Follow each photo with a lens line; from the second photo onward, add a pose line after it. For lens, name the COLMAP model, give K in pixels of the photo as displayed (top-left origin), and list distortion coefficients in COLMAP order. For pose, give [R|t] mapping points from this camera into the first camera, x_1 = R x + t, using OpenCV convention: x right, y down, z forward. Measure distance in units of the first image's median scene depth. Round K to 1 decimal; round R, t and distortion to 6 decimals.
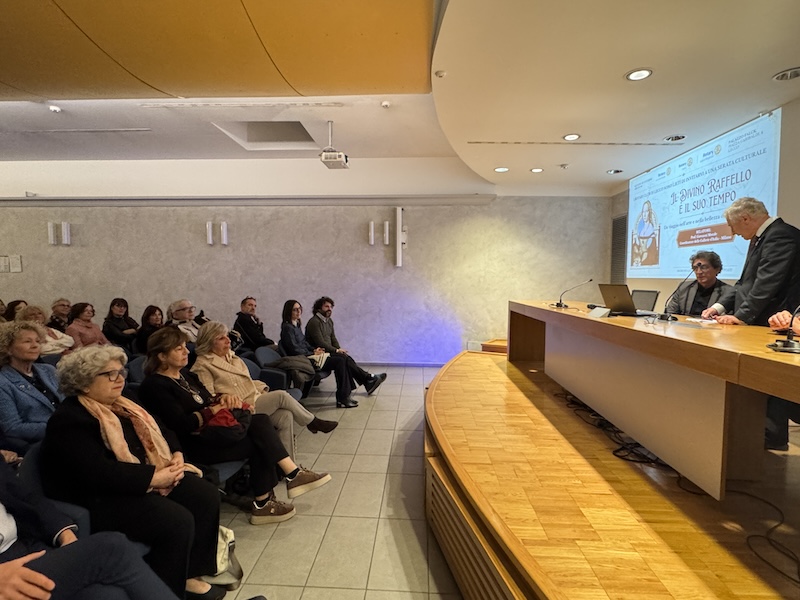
lens RADIAL K [[411.6, 0, 400.7], [0, 411.6, 301.3], [0, 0, 1]] dist [-0.004785, 0.001465]
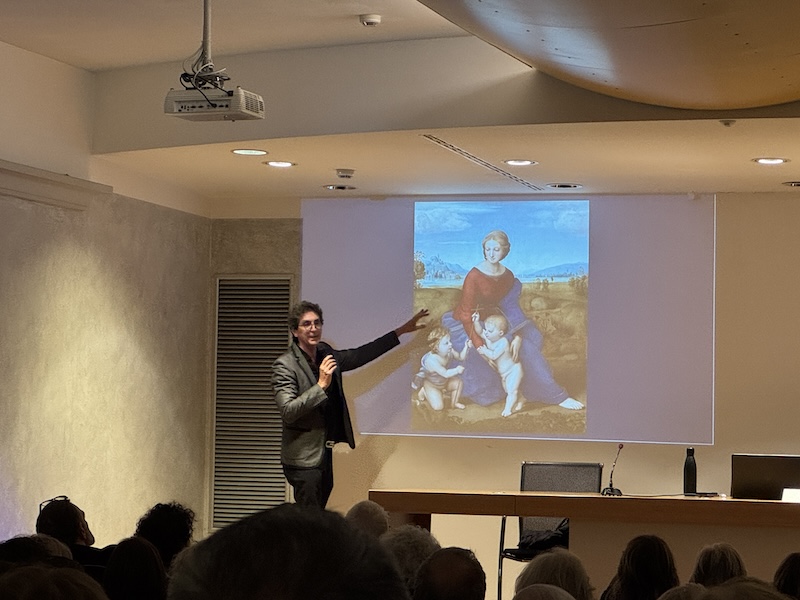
lens RADIAL K [[2543.4, 0, 400.2], [0, 2543.4, 299.2], [0, 0, 1]] dist [-0.000879, 0.000000]
pose [[0.255328, 0.043112, 0.965893, -2.682690], [0.032434, 0.998061, -0.053121, -0.070757], [-0.966310, 0.044891, 0.253435, 0.354685]]
